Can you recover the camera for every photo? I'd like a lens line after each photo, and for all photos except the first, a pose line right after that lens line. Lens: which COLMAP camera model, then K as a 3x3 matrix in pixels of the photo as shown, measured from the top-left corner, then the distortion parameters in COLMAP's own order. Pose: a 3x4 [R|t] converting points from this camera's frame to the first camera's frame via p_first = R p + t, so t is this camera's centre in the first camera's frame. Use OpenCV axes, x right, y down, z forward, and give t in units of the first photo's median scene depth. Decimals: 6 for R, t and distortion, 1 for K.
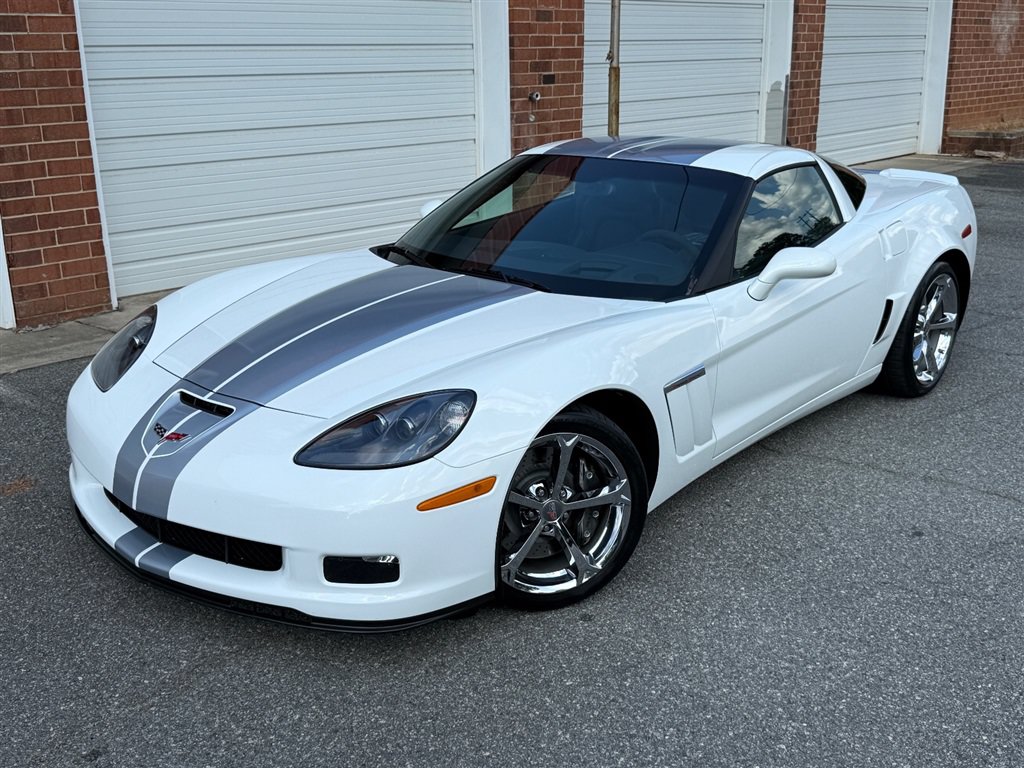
lens RADIAL K [[1087.4, 0, 511.3], [0, 1087.4, 375.5], [0, 0, 1]] dist [0.183533, -0.415837]
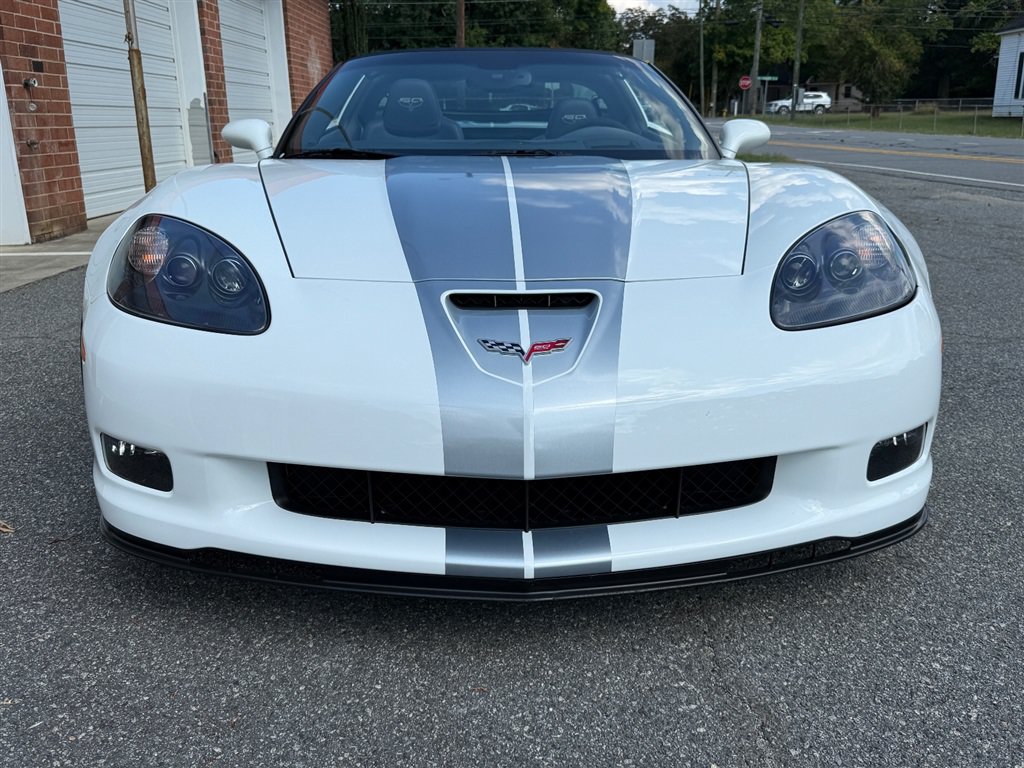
lens RADIAL K [[897.1, 0, 513.2], [0, 897.1, 380.2], [0, 0, 1]] dist [0.009341, -0.010182]
pose [[0.733346, -0.188264, 0.653269, -0.384837], [0.195835, 0.978662, 0.062199, 0.023606], [-0.651040, 0.082319, 0.754567, 0.386866]]
